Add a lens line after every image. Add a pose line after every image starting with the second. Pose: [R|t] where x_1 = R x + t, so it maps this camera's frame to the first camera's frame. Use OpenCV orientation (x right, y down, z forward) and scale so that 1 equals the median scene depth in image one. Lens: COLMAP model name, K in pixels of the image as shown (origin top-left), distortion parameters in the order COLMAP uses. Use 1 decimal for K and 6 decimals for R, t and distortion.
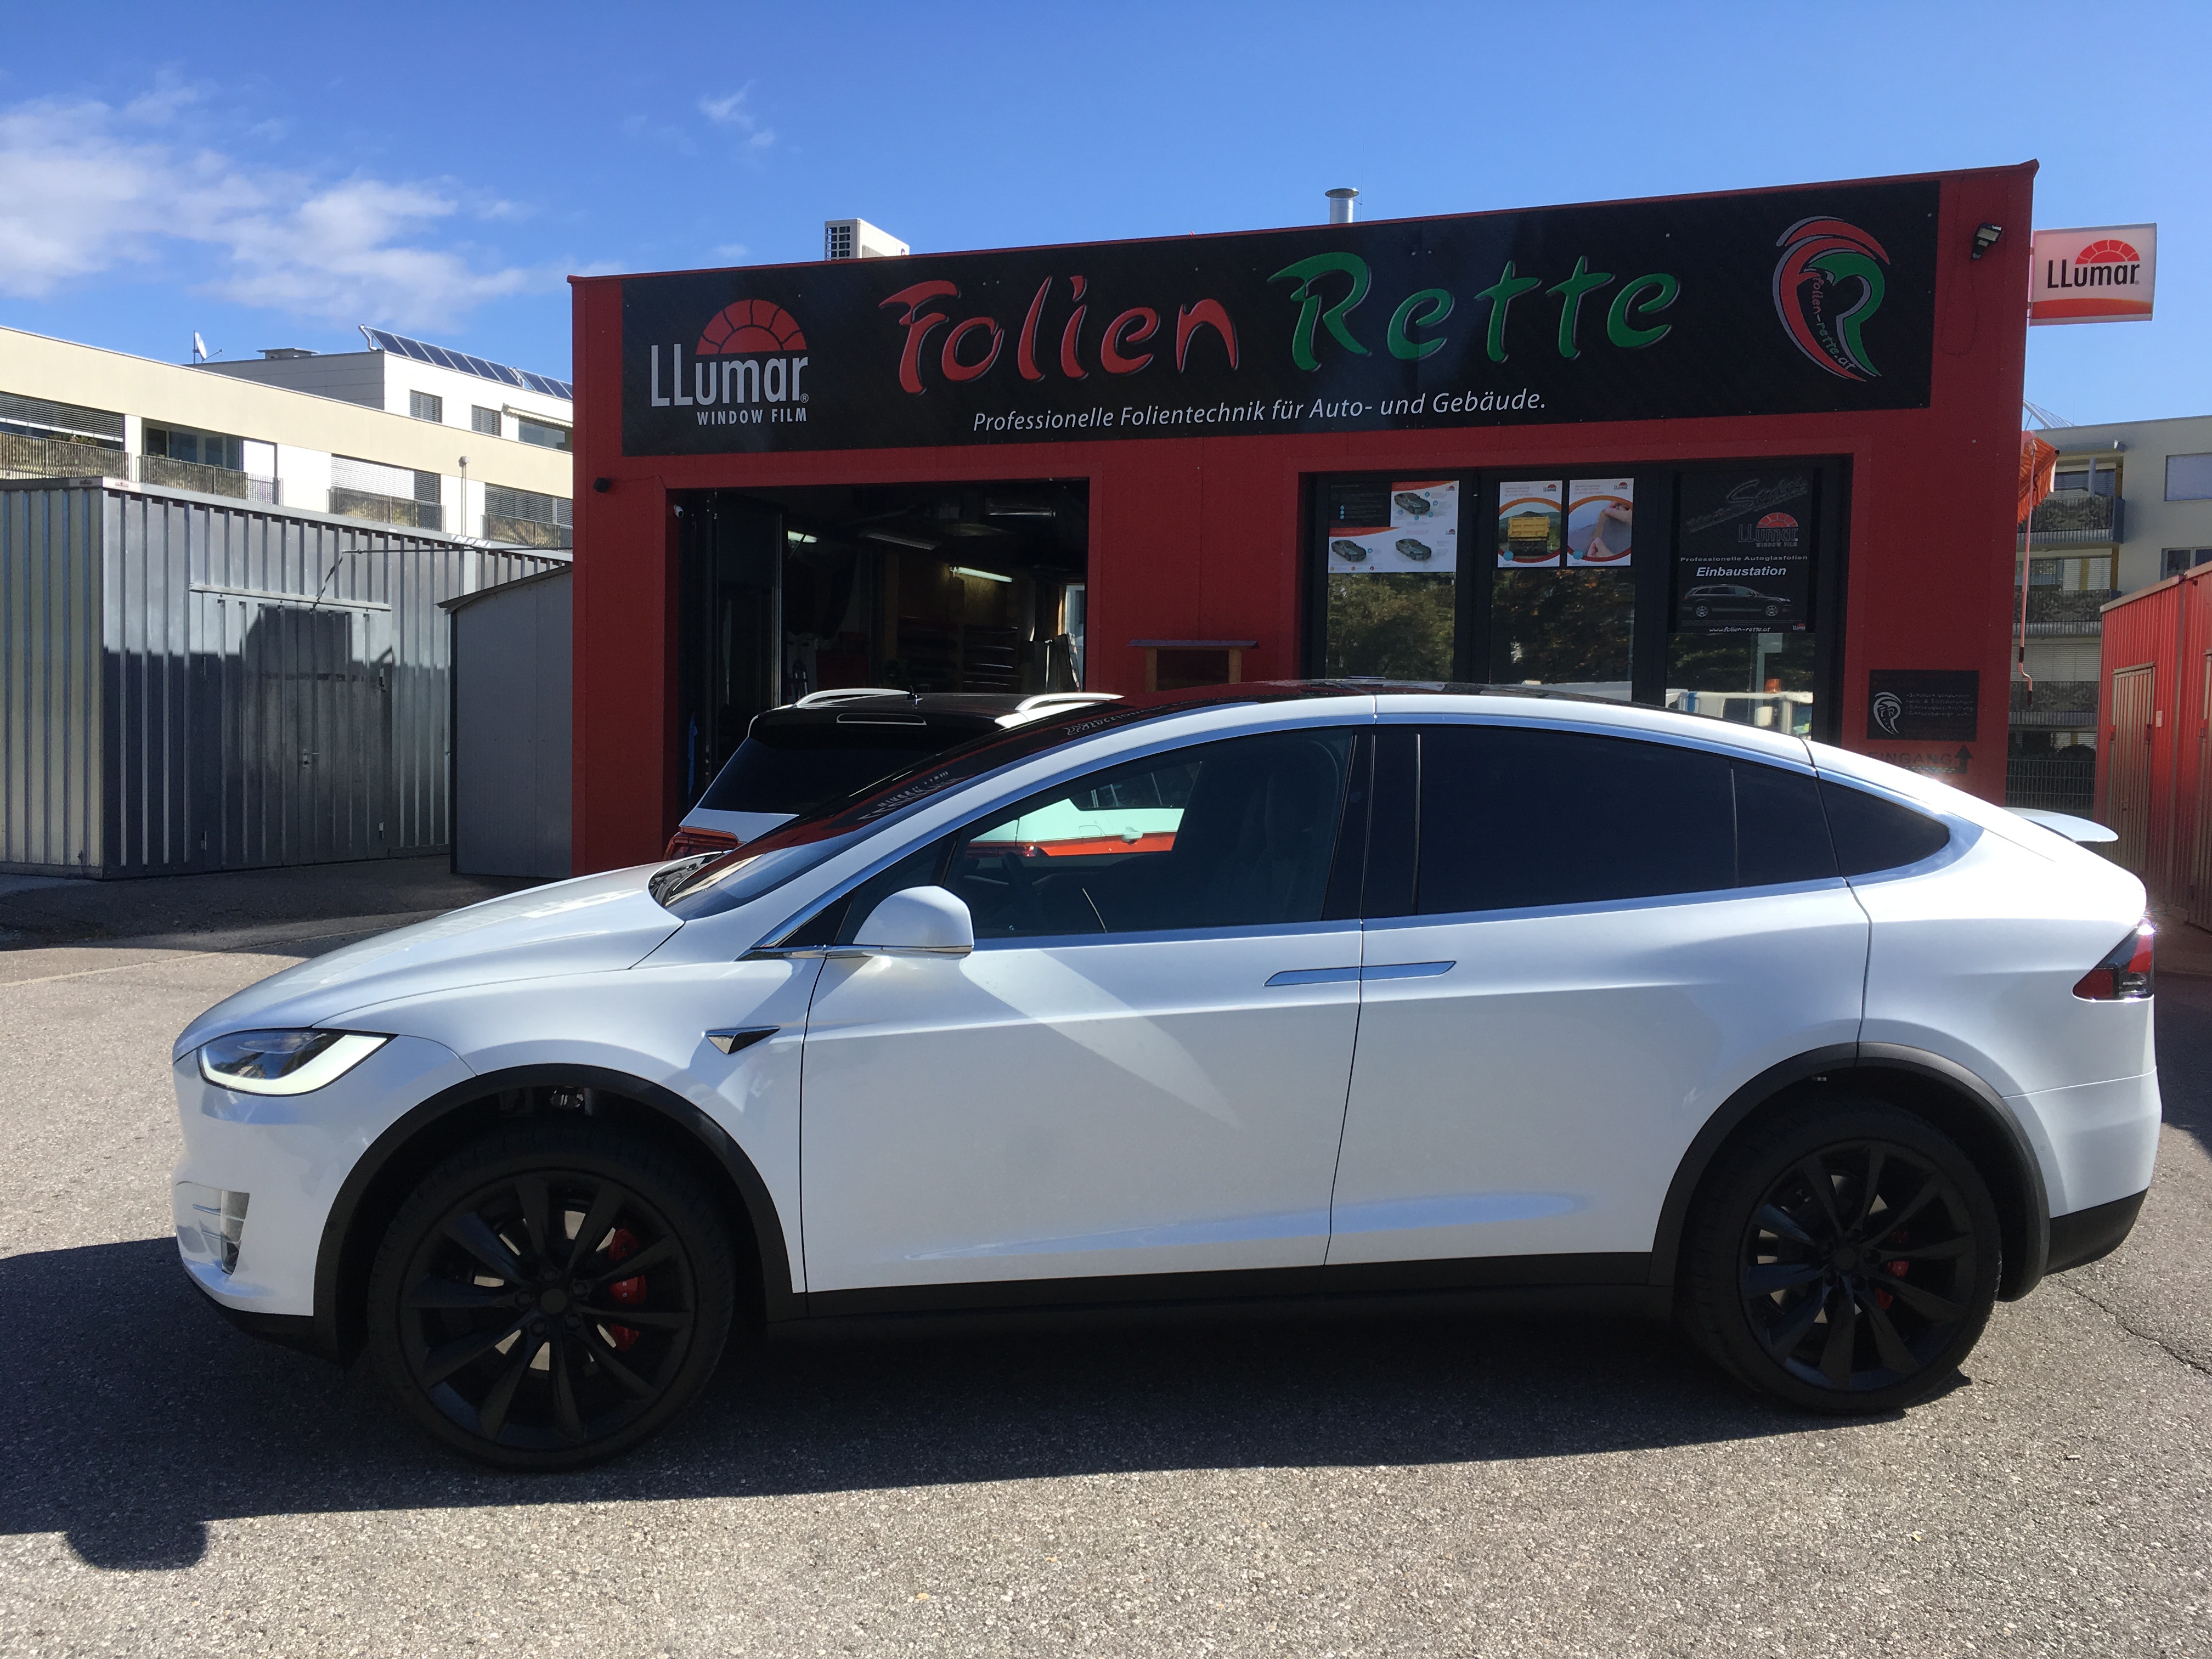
lens RADIAL K [[1856.9, 0, 1129.4], [0, 1856.9, 831.8], [0, 0, 1]] dist [0.079120, -0.090781]
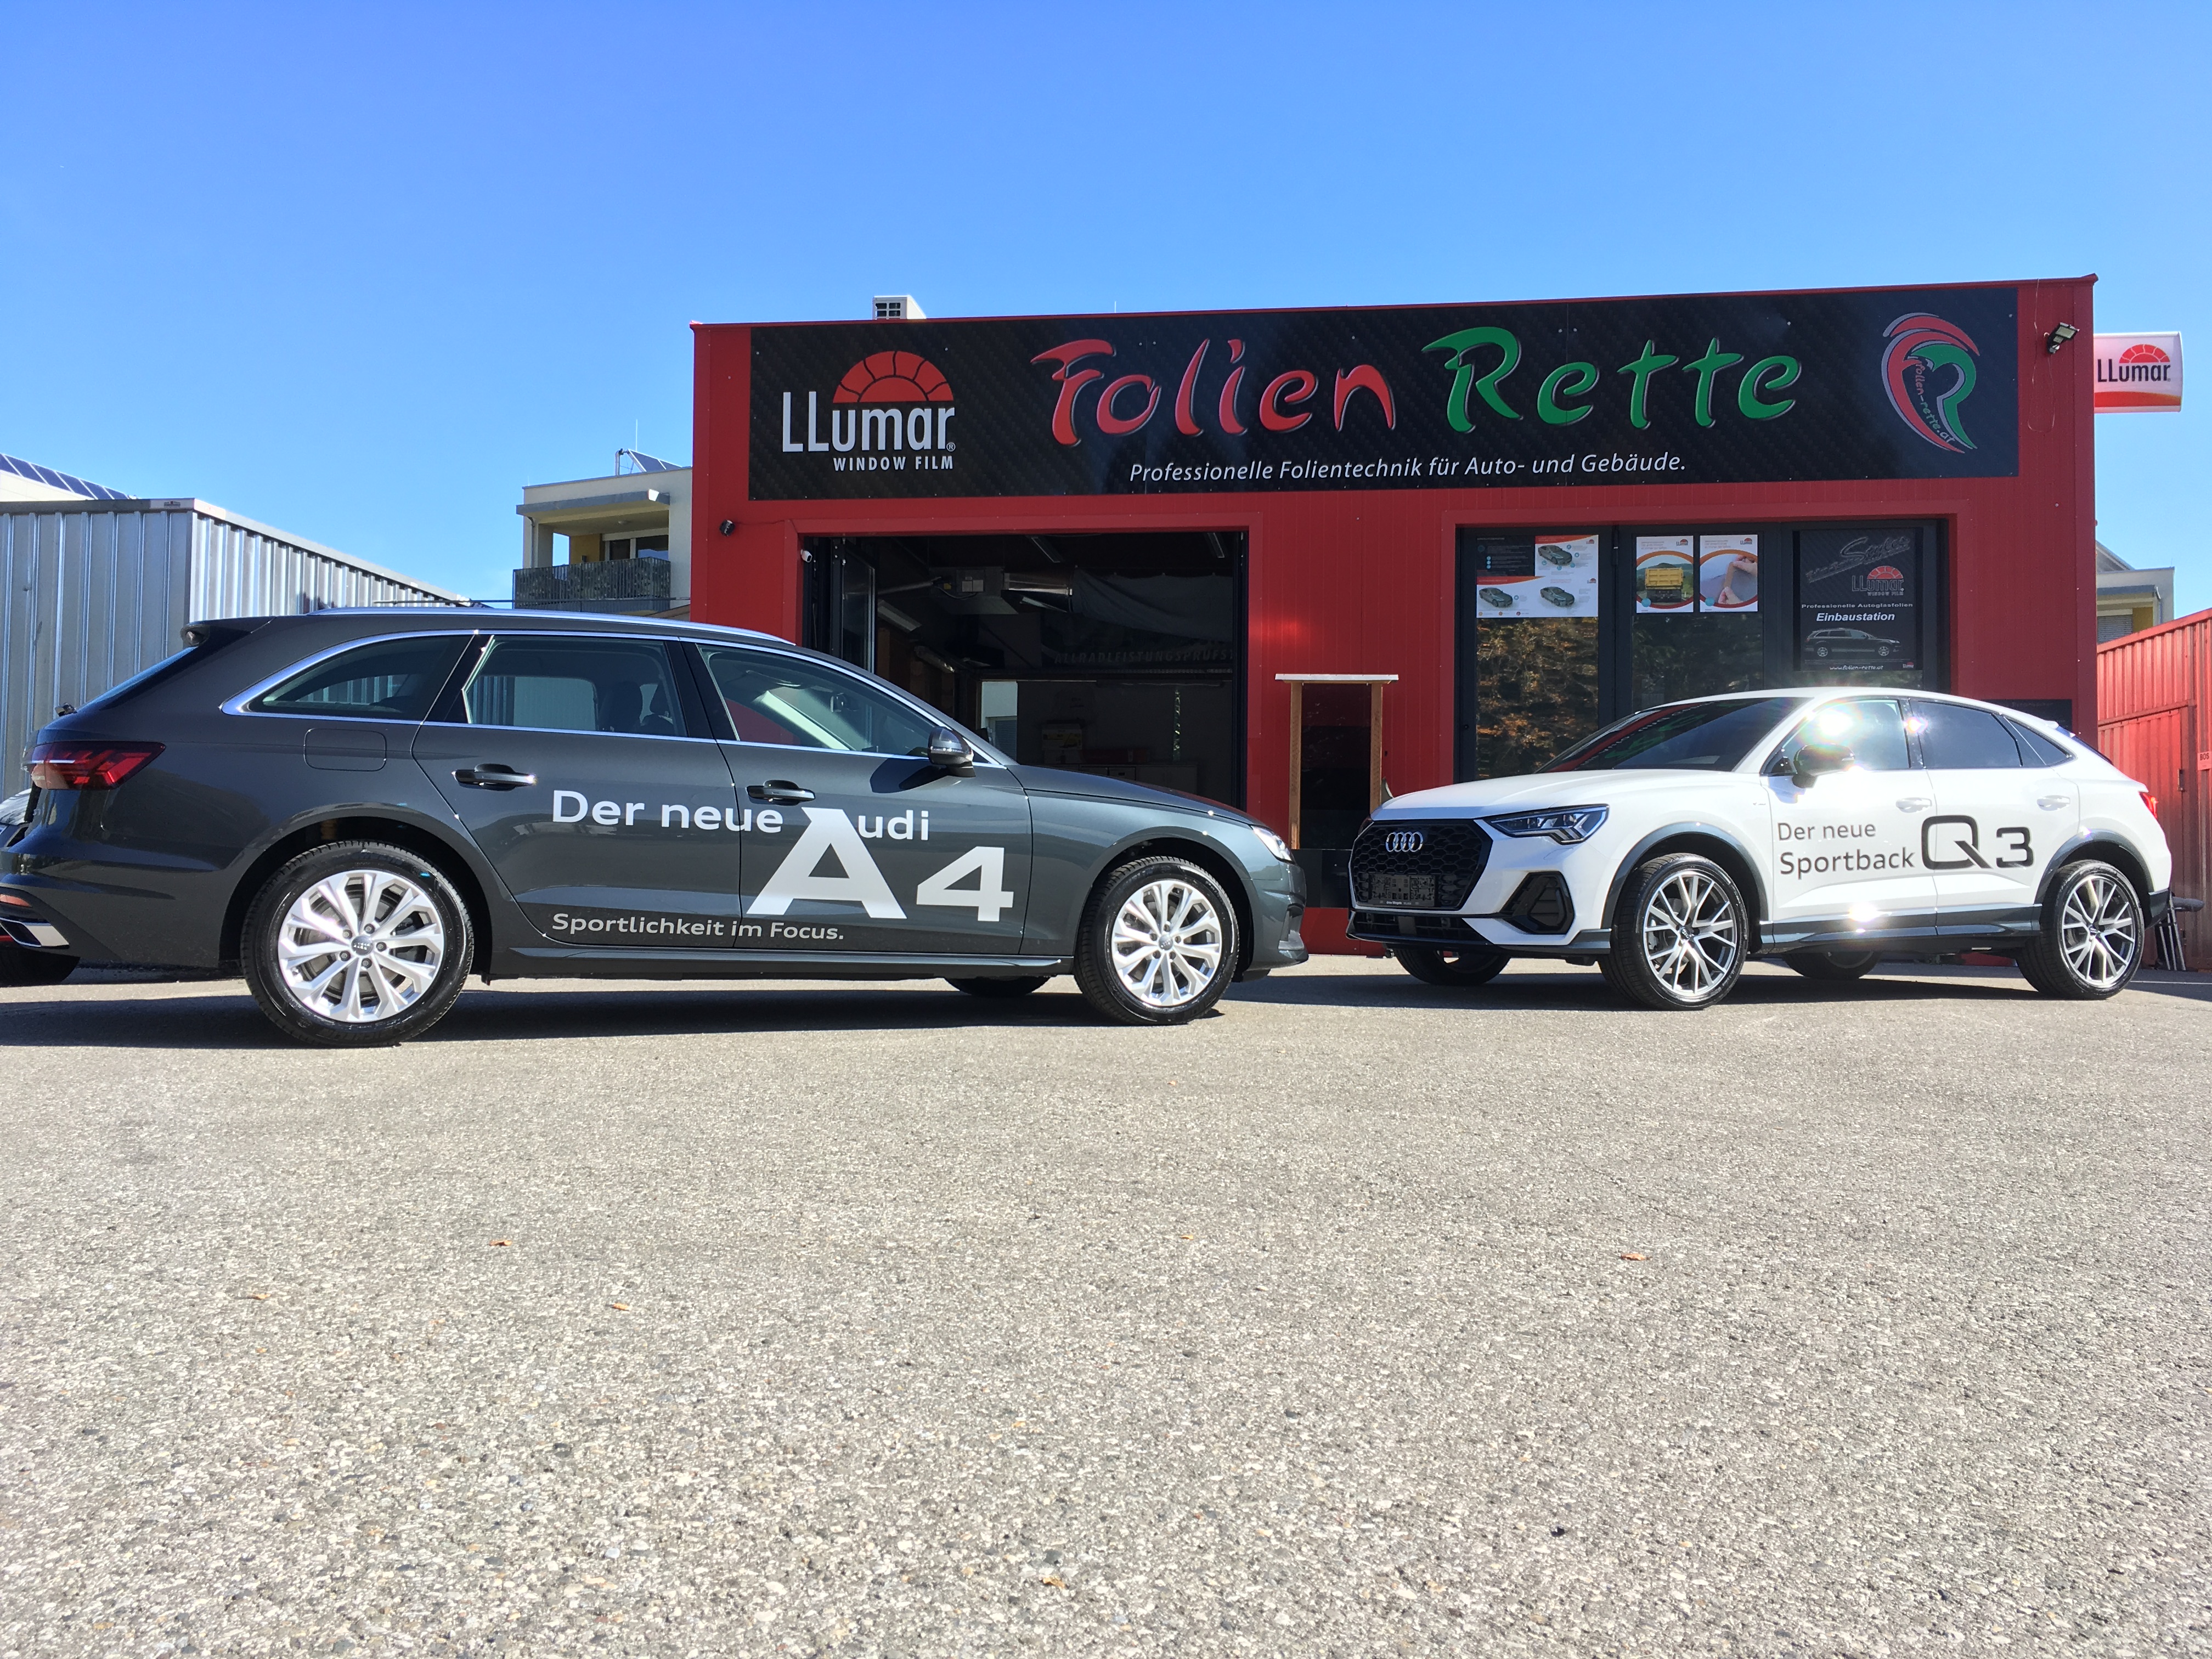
lens RADIAL K [[1856.9, 0, 1123.7], [0, 1856.9, 819.2], [0, 0, 1]] dist [0.079120, -0.090781]
pose [[0.974903, -0.002268, 0.222621, -0.333700], [0.022634, 0.995777, -0.088976, 0.068647], [-0.221479, 0.091781, 0.970836, 0.008623]]
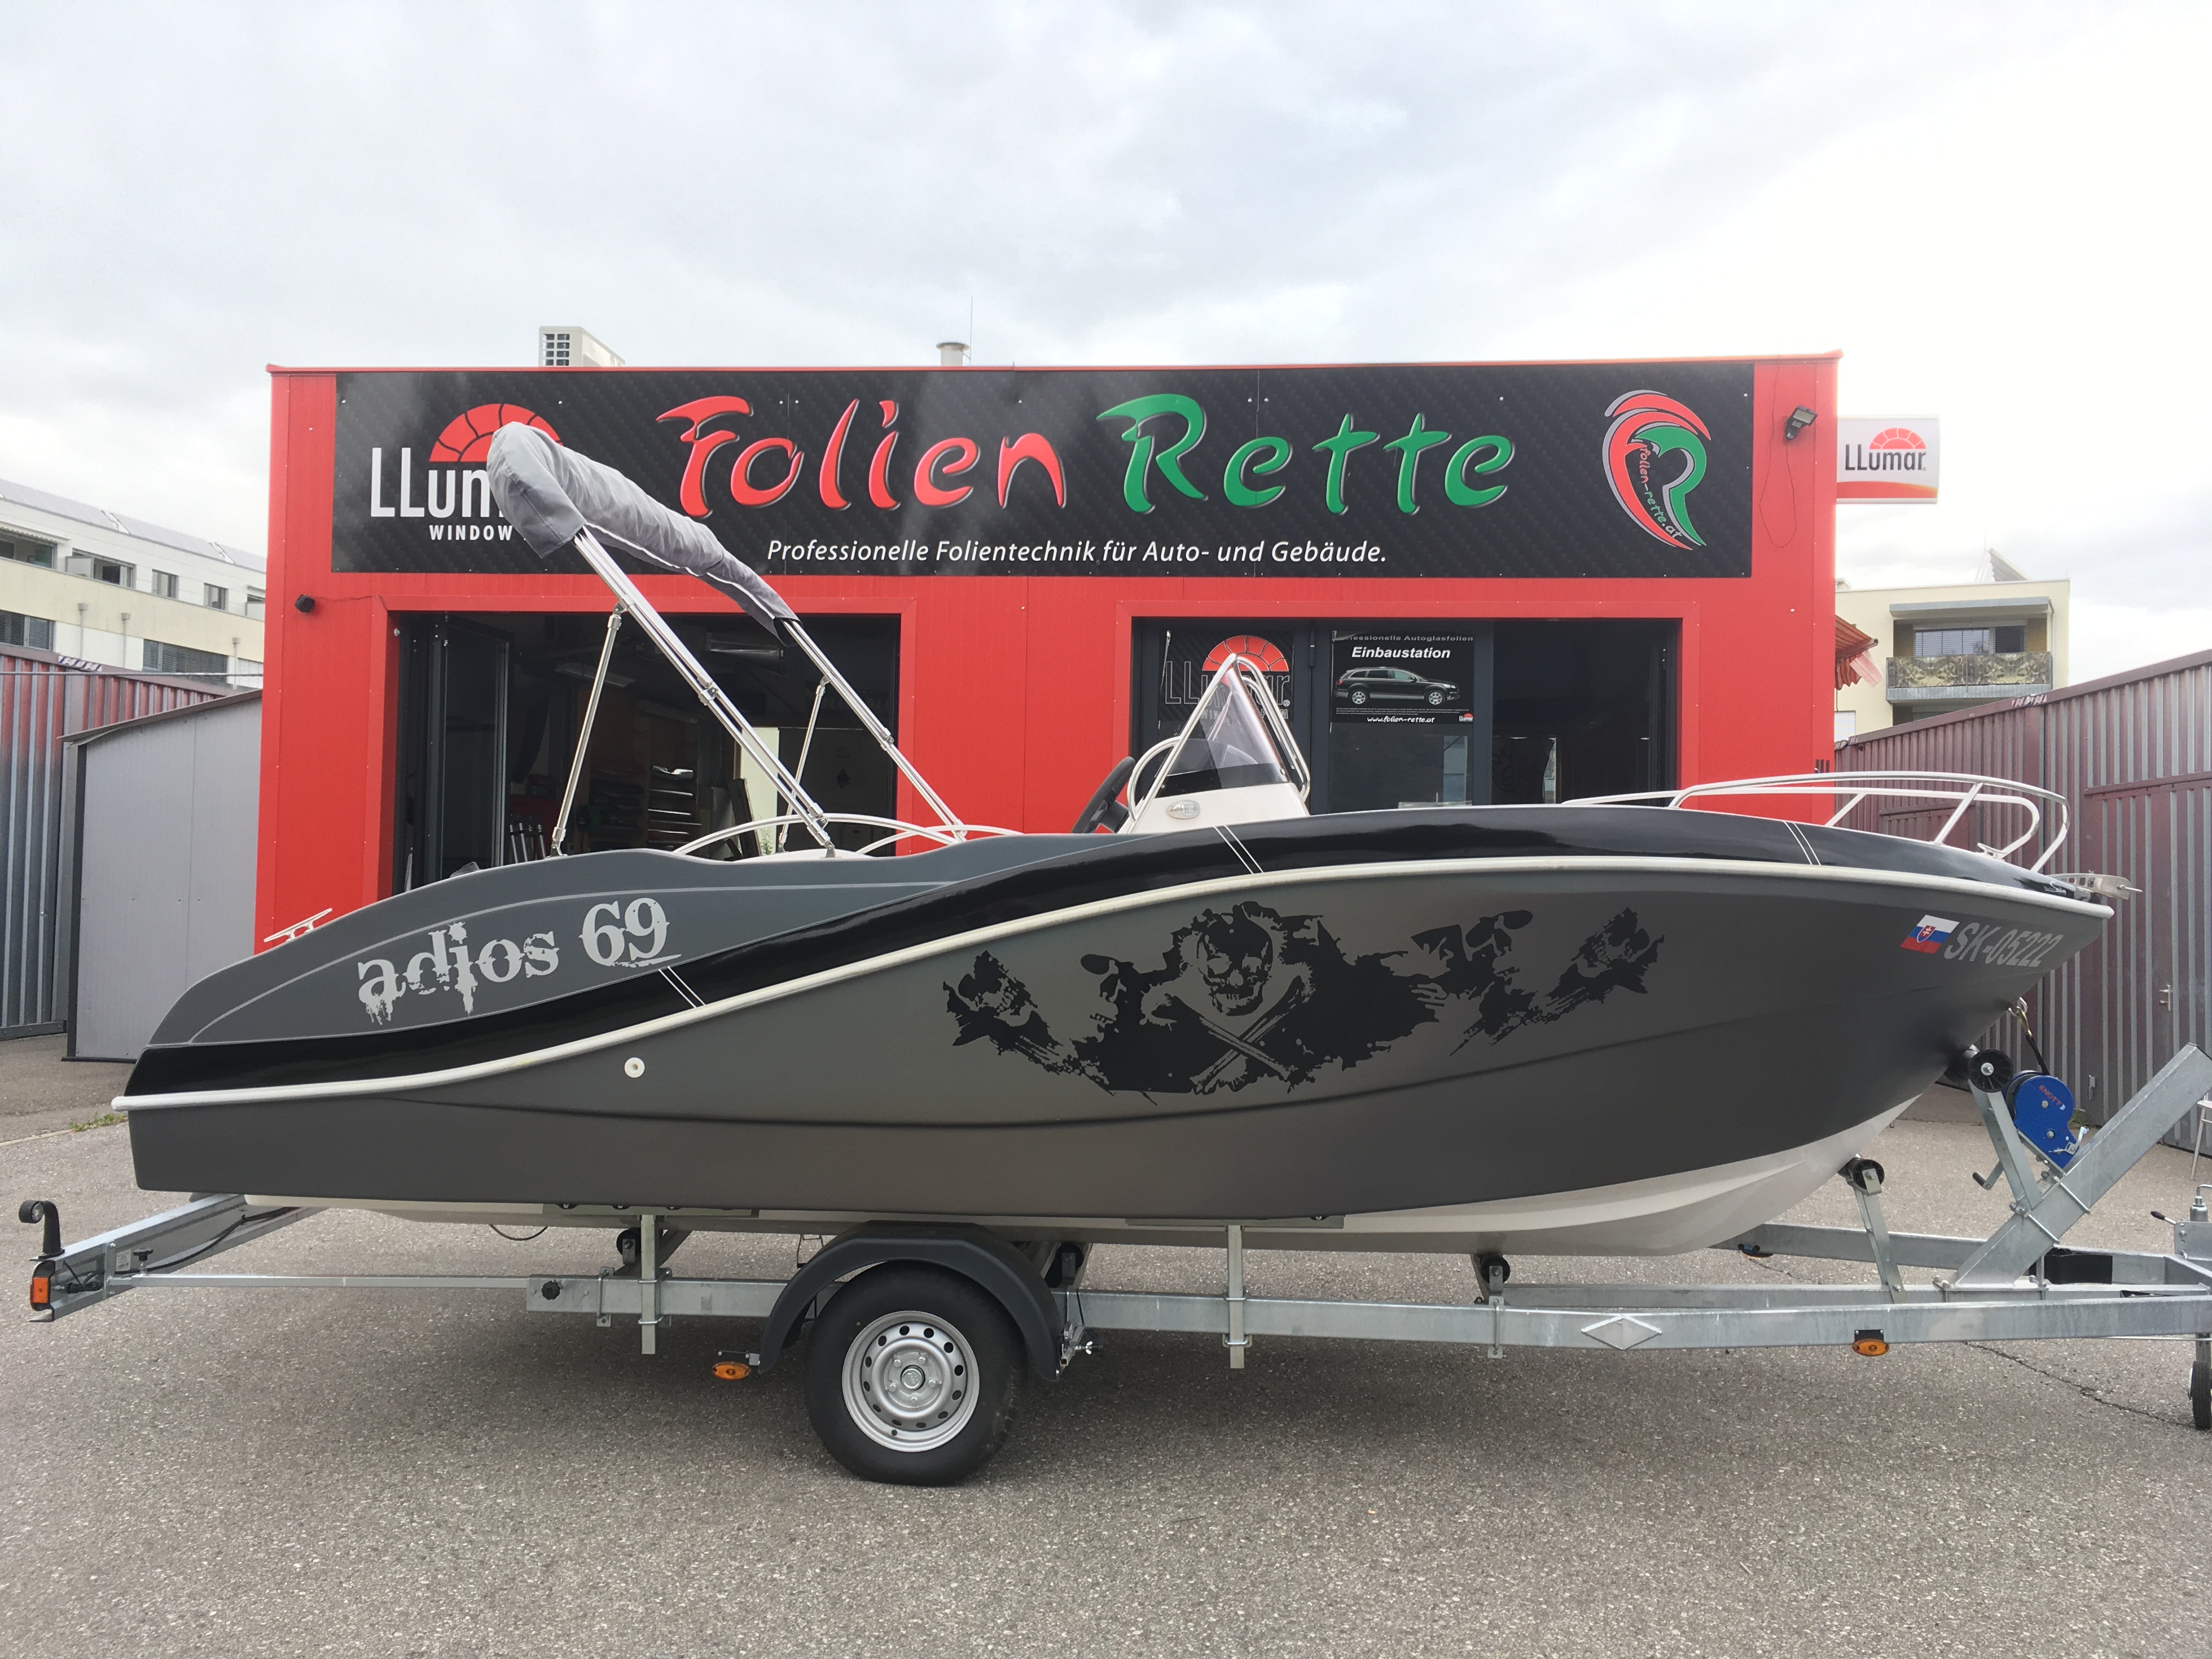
lens RADIAL K [[1856.9, 0, 1139.3], [0, 1856.9, 829.8], [0, 0, 1]] dist [0.079120, -0.090781]
pose [[0.968606, 0.005285, 0.248545, -0.139744], [0.014130, 0.996987, -0.076269, -0.011226], [-0.248199, 0.077387, 0.965613, 0.087103]]
